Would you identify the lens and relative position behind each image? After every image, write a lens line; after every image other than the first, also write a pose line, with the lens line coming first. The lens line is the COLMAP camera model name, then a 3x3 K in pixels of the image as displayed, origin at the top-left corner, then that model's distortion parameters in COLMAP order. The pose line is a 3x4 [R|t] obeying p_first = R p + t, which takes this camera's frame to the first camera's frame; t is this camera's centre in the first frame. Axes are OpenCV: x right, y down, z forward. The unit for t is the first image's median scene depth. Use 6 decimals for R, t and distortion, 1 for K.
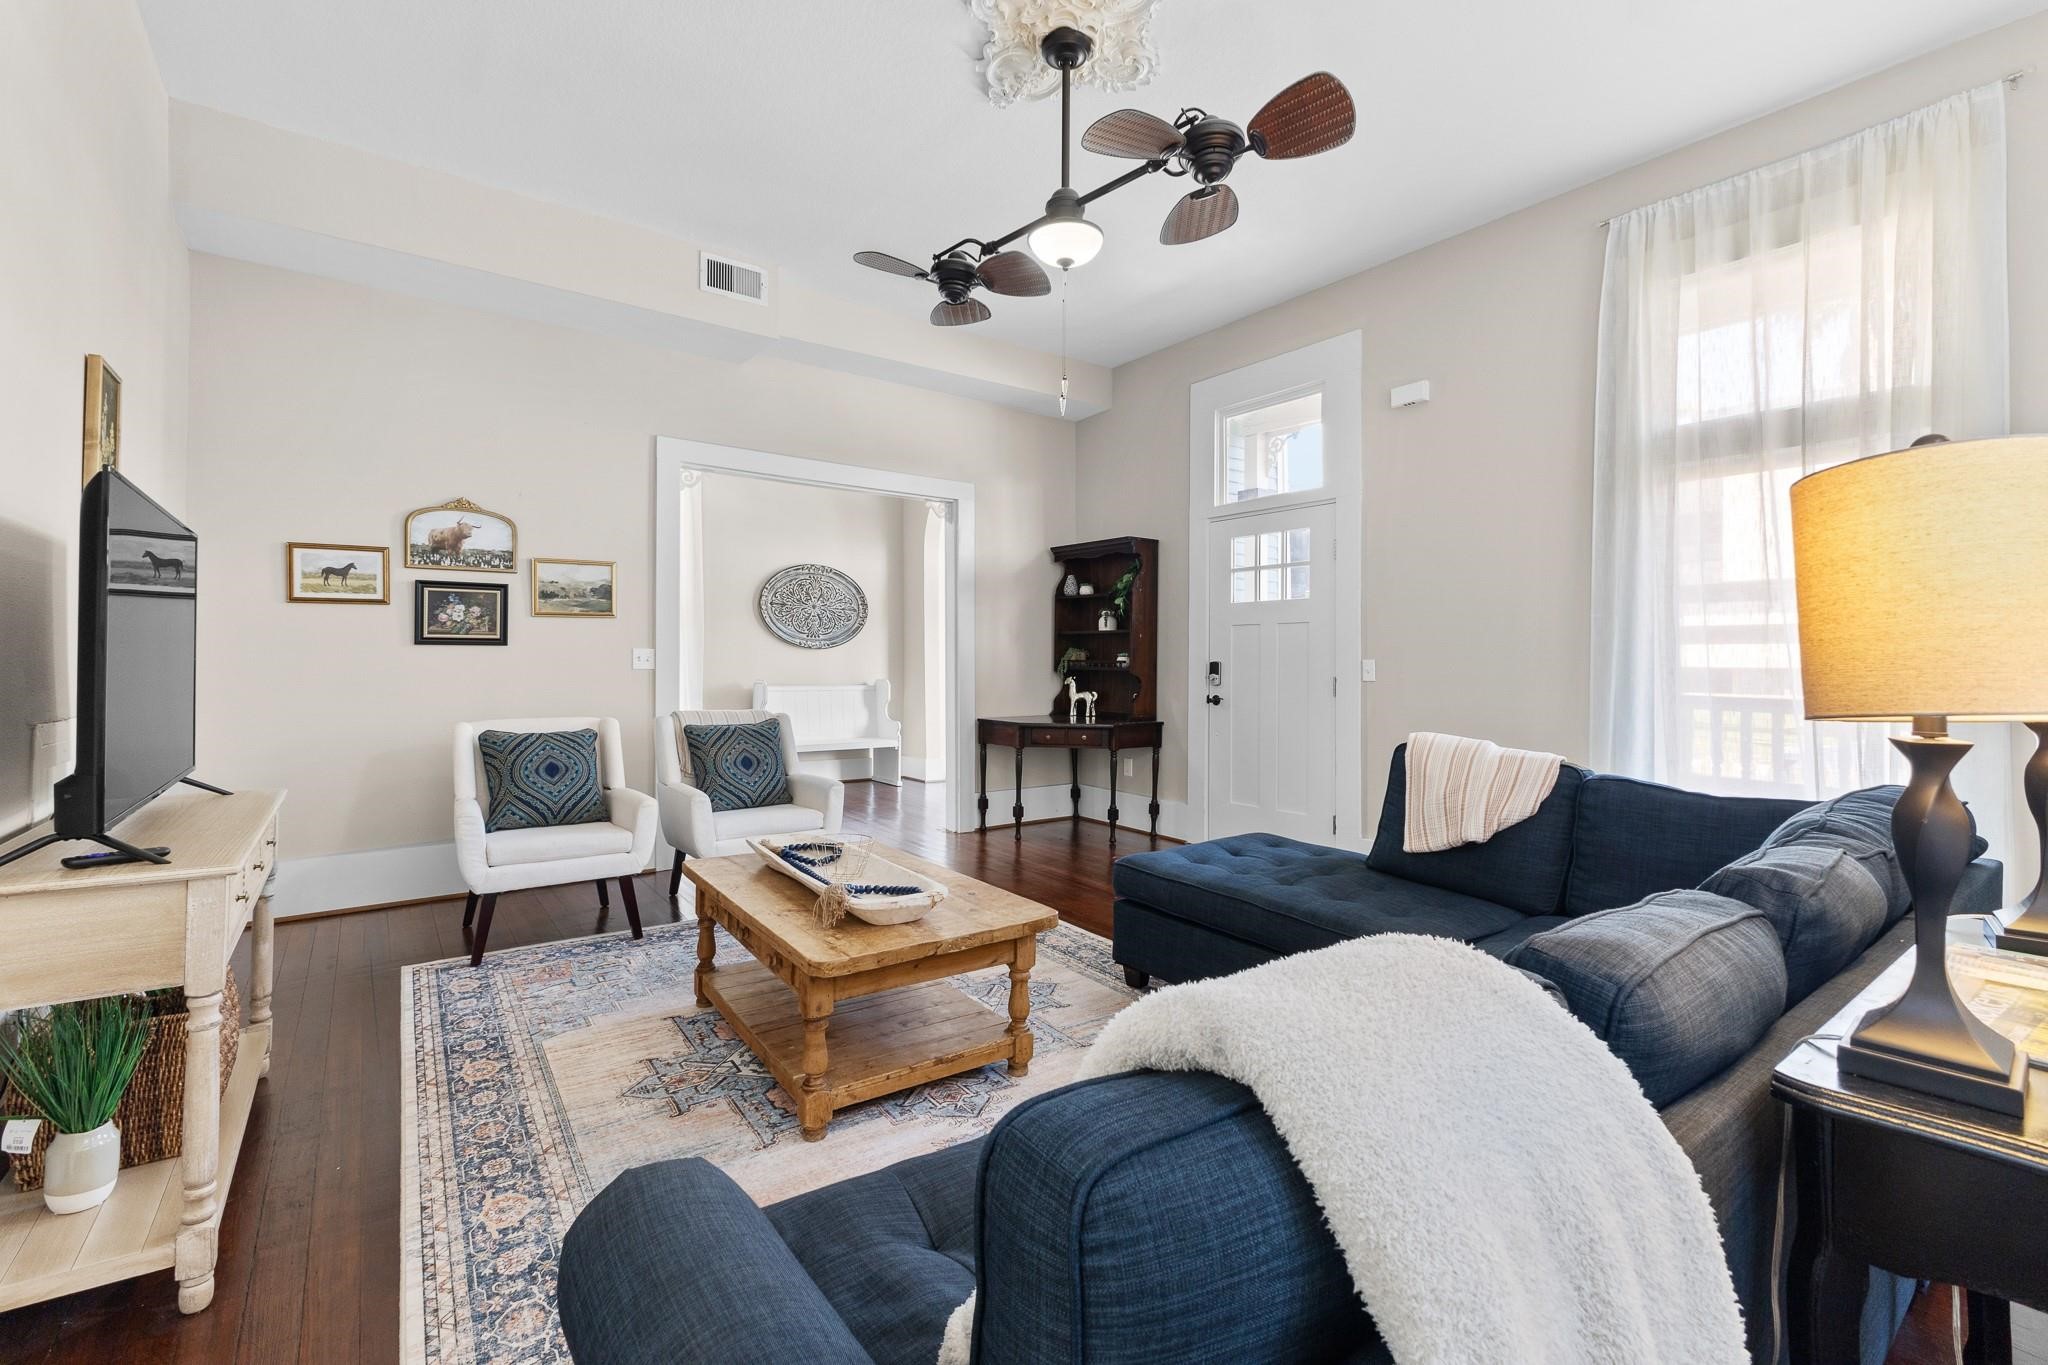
lens RADIAL K [[883.3, 0, 1020.0], [0, 883.3, 669.4], [0, 0, 1]] dist [0.010037, 0.000007]
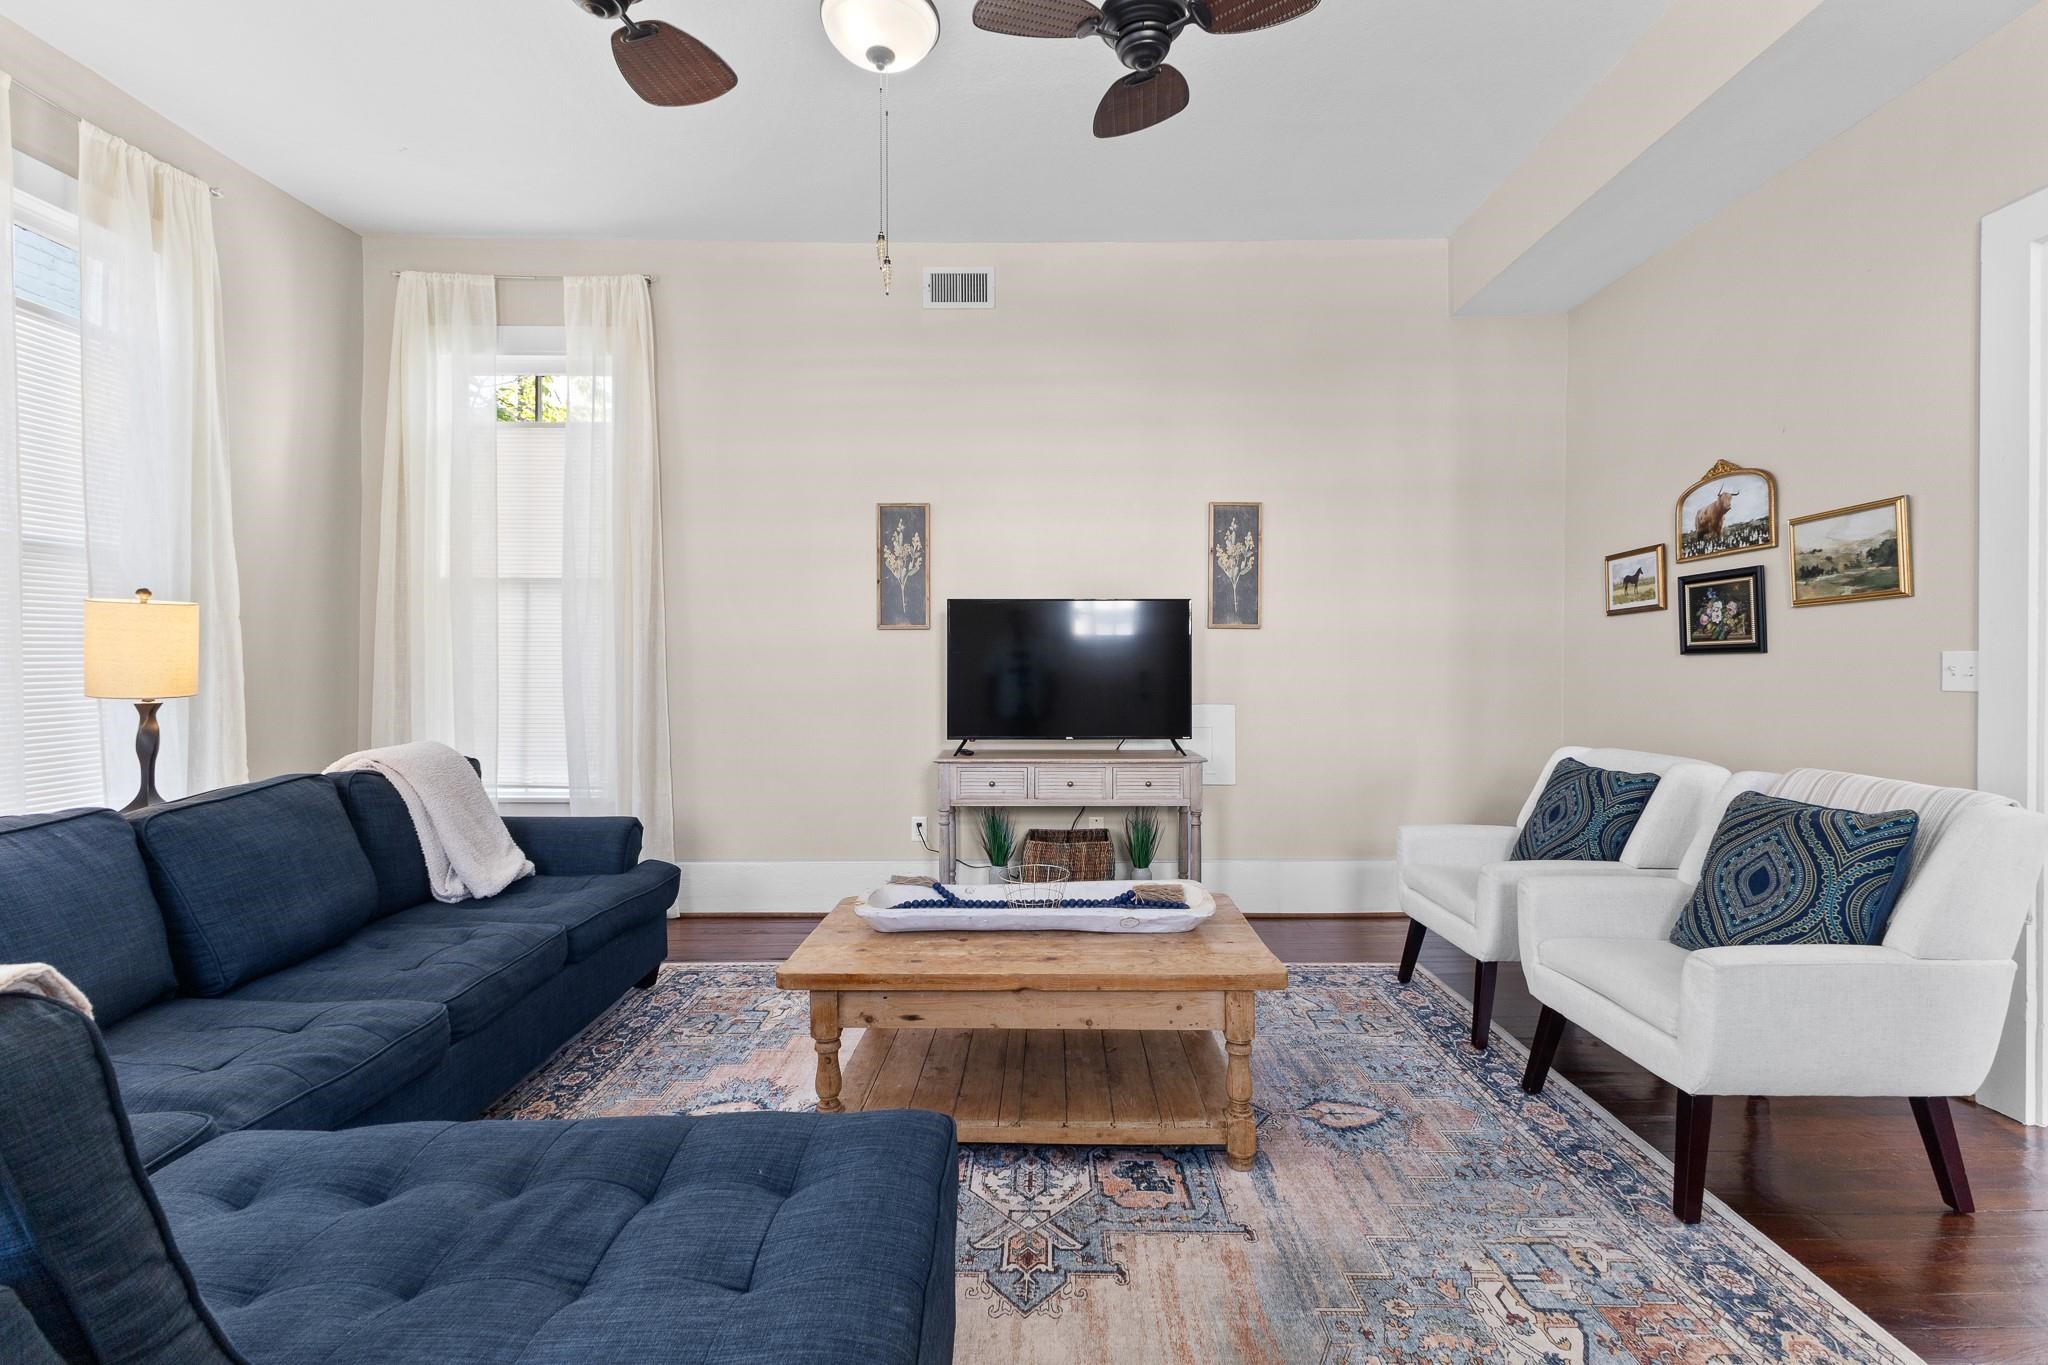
lens RADIAL K [[883.3, 0, 1020.0], [0, 883.3, 669.4], [0, 0, 1]] dist [0.010037, 0.000007]
pose [[-0.589486, -0.005402, -0.807761, 0.347616], [-0.010835, 0.999941, 0.001220, -0.008912], [0.807706, 0.009471, -0.589509, 0.983804]]
